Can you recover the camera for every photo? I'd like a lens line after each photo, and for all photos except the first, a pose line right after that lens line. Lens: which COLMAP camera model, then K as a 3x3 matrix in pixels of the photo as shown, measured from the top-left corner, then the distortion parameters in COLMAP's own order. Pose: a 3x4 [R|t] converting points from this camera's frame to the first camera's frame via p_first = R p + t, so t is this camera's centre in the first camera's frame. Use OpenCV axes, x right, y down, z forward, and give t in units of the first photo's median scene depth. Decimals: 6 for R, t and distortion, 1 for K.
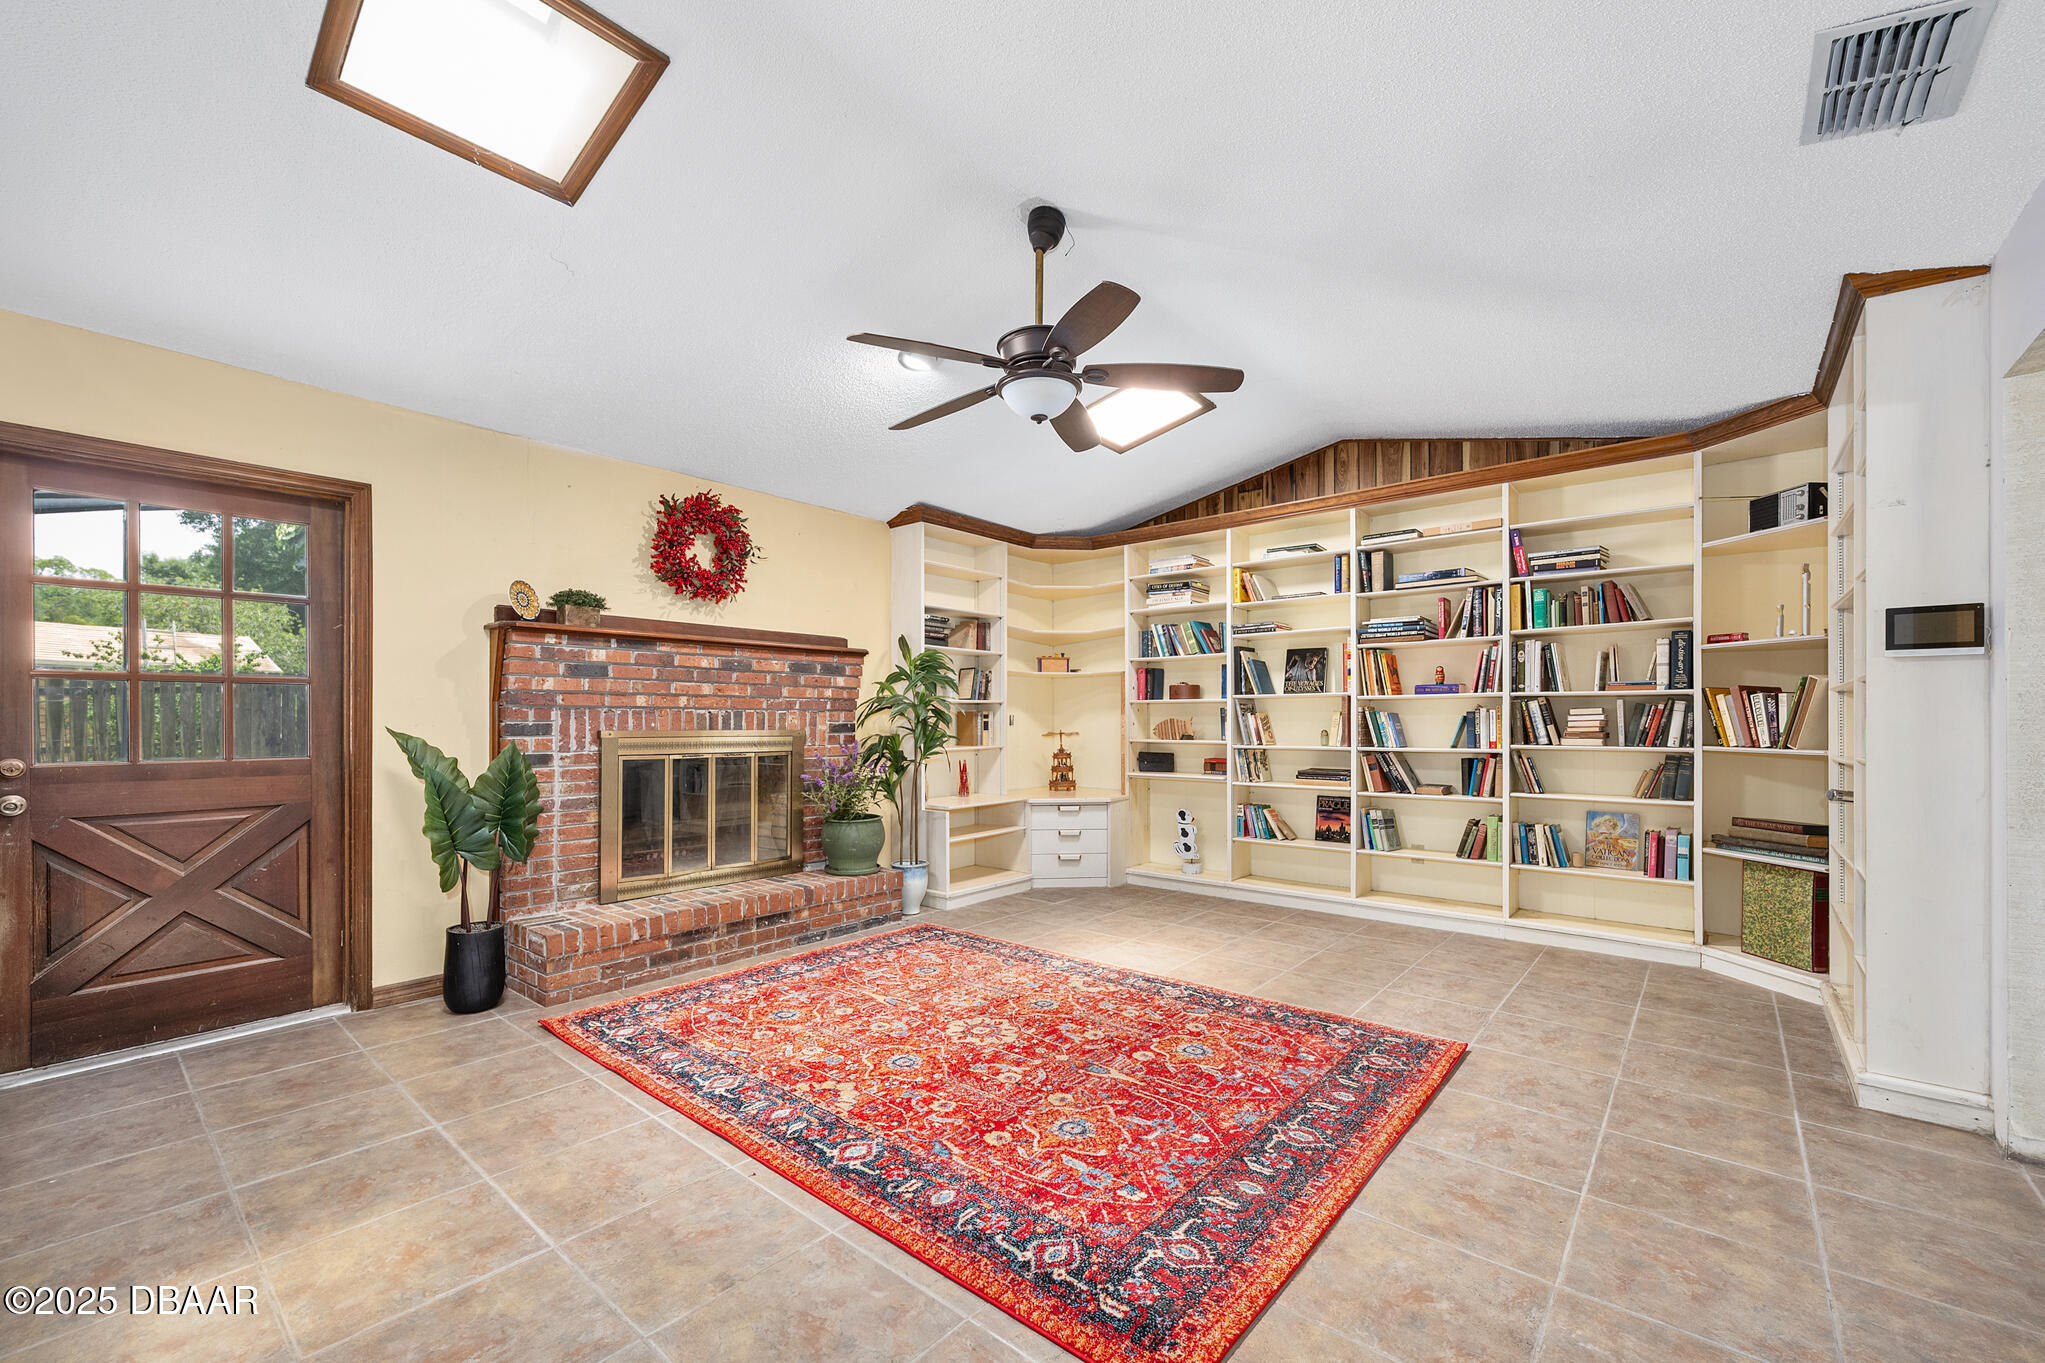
lens RADIAL K [[833.7, 0, 1019.4], [0, 833.7, 725.3], [0, 0, 1]] dist [-0.000418, -0.000081]
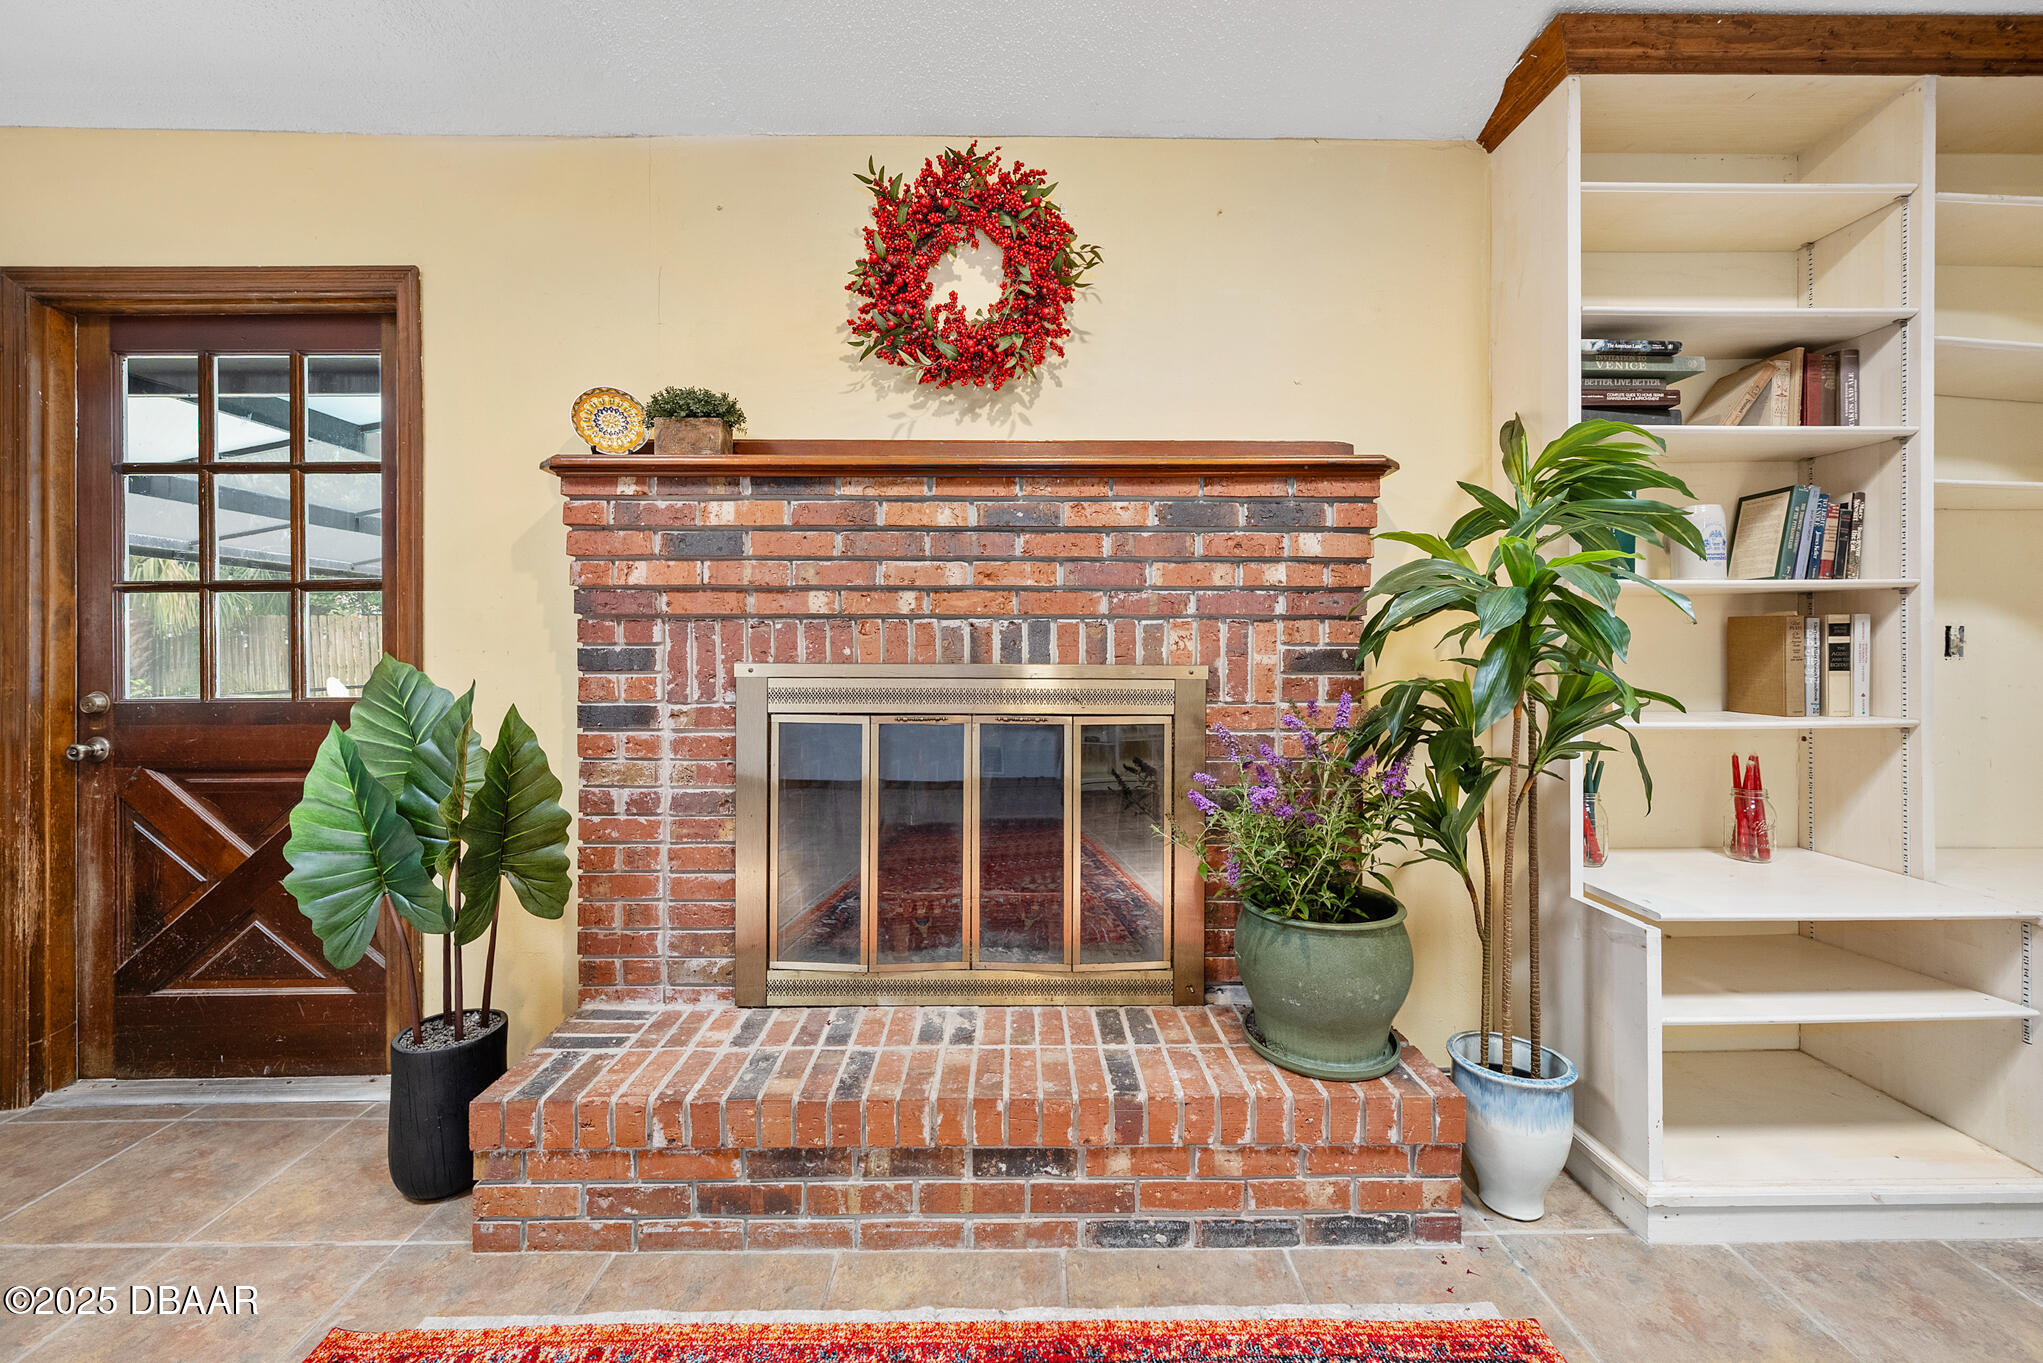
lens RADIAL K [[814.3, 0, 1022.2], [0, 814.3, 655.7], [0, 0, 1]] dist [-0.001234, -0.000350]
pose [[0.659198, 0.003867, -0.751960, -0.014817], [-0.002729, 0.999992, 0.002751, -0.000002], [0.751965, 0.000239, 0.659203, 0.722301]]
